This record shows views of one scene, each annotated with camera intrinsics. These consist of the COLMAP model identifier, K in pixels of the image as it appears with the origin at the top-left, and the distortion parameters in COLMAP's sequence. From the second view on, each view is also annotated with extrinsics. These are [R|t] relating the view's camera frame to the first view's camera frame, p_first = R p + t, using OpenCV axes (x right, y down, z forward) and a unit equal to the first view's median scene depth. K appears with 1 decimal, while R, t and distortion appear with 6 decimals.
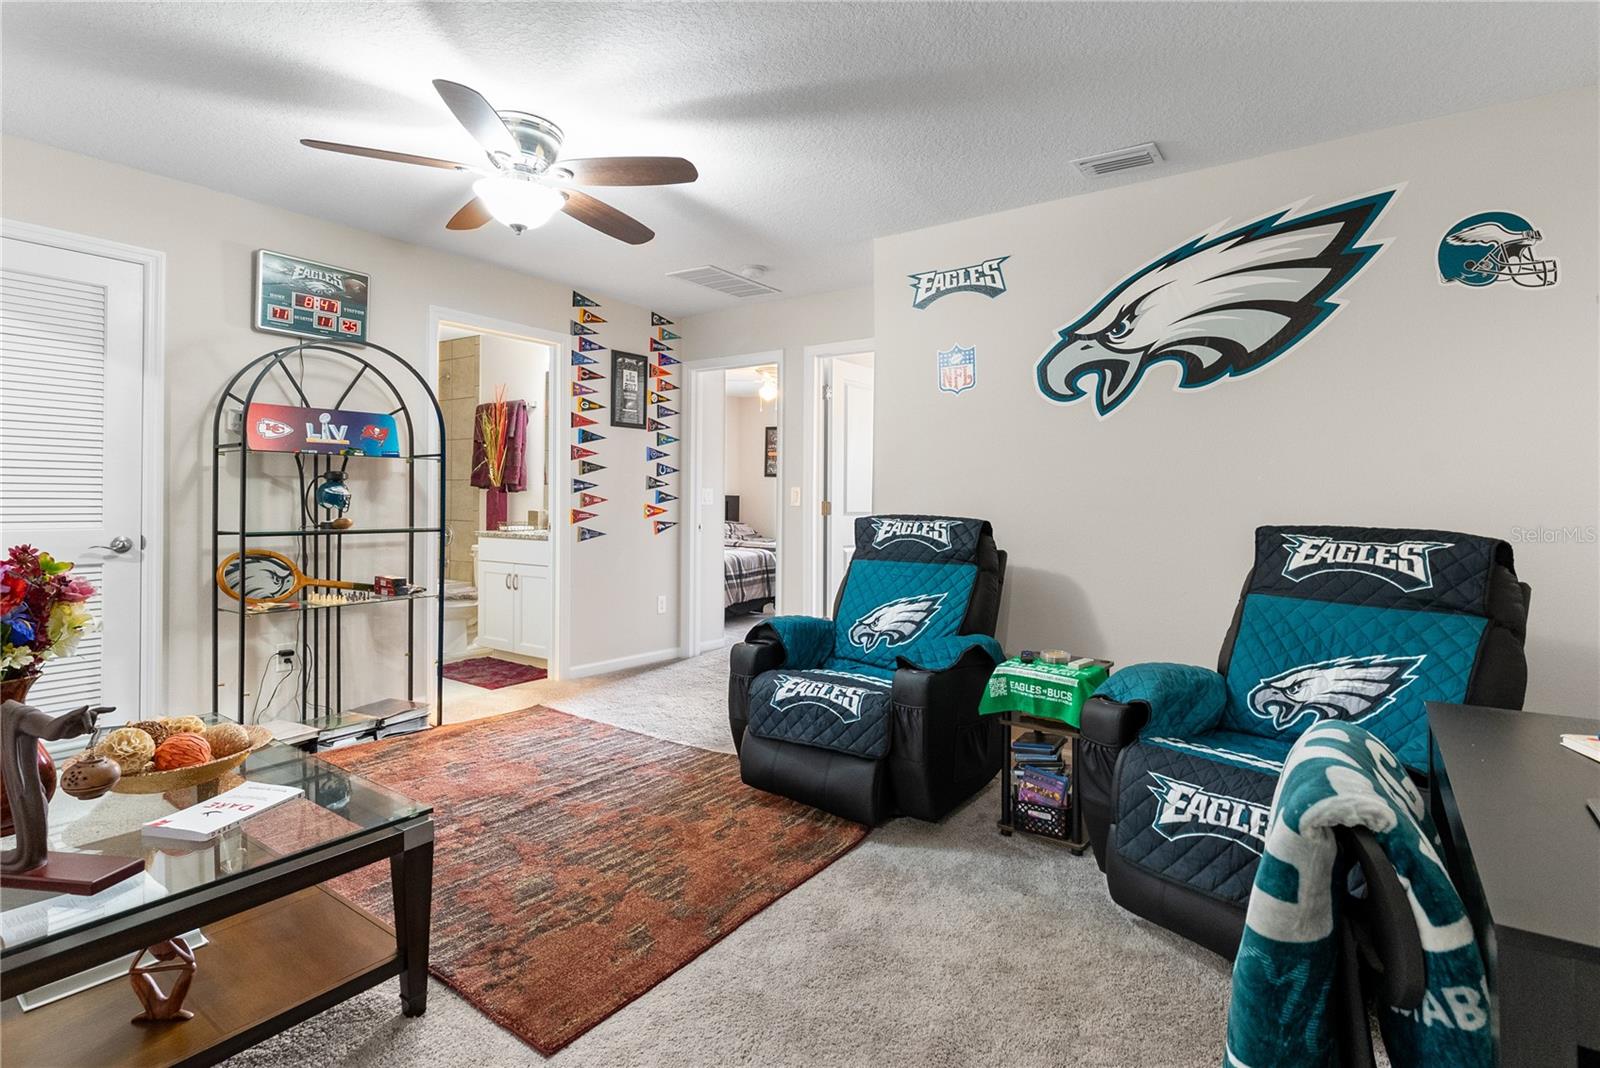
lens RADIAL K [[775.1, 0, 798.5], [0, 775.1, 521.8], [0, 0, 1]] dist [0.001707, 0.000581]
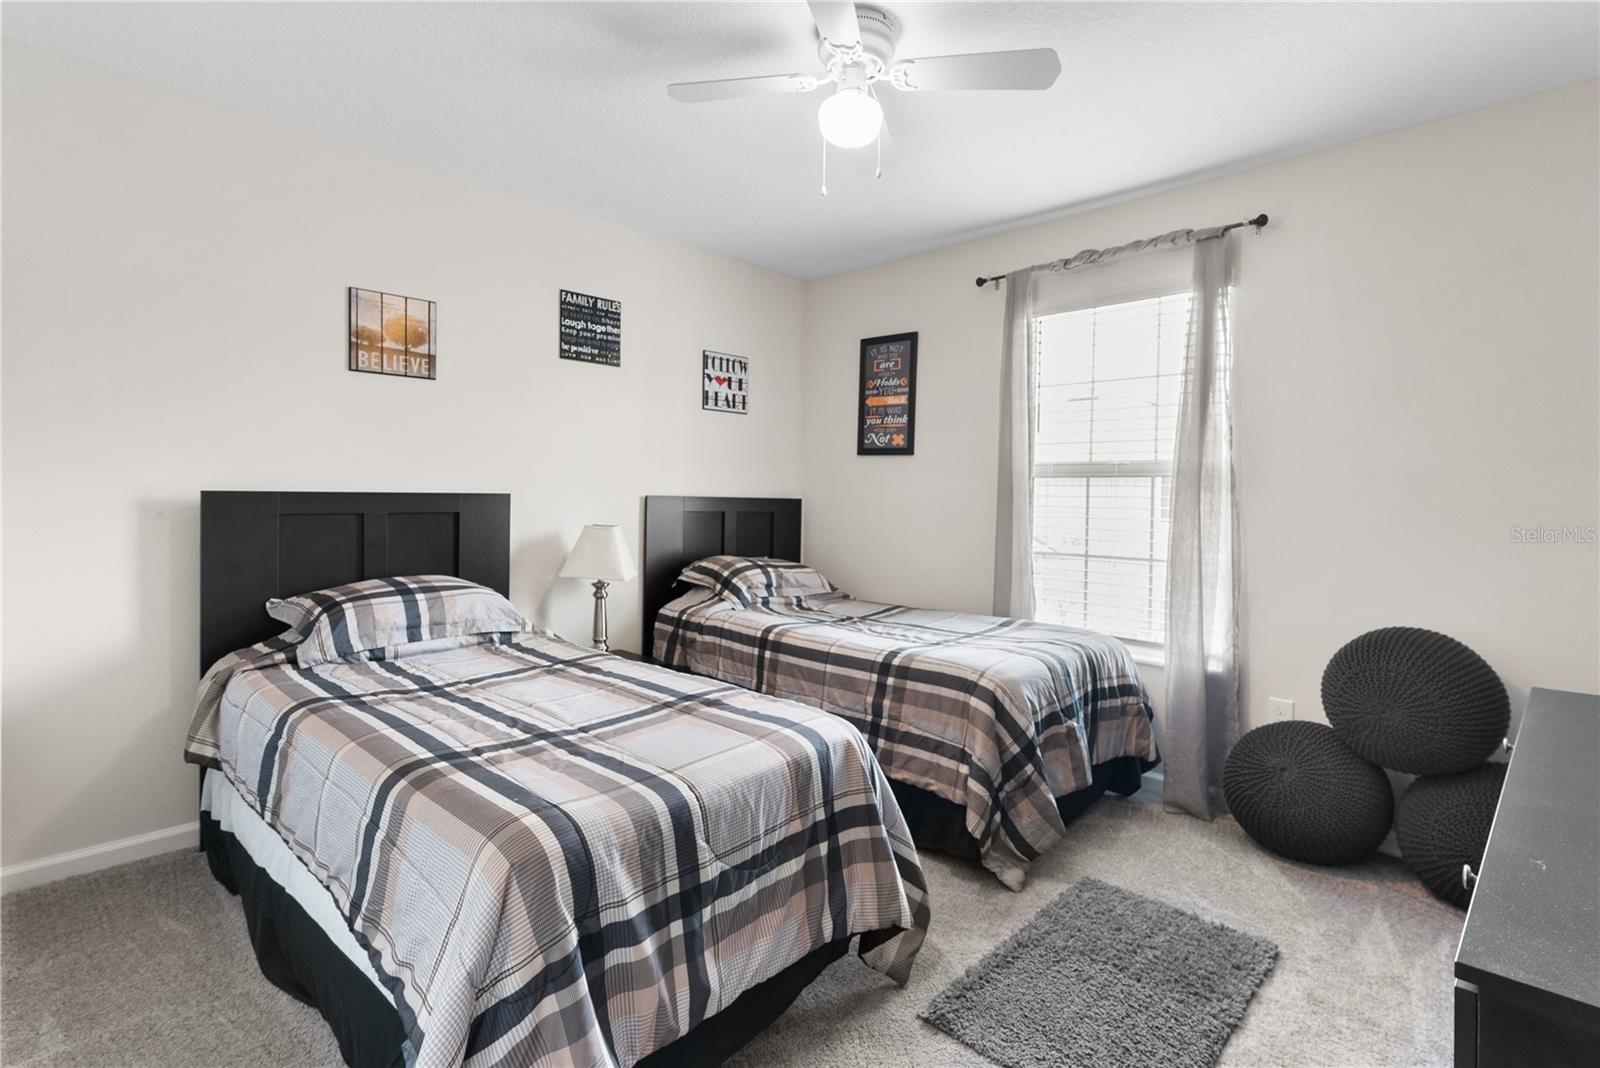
lens RADIAL K [[775.1, 0, 801.6], [0, 775.1, 525.9], [0, 0, 1]] dist [0.001707, 0.000581]
pose [[0.989212, 0.010757, -0.146097, -0.015991], [-0.010466, 0.999941, 0.002761, -0.027454], [0.146118, -0.001202, 0.989266, 0.773047]]
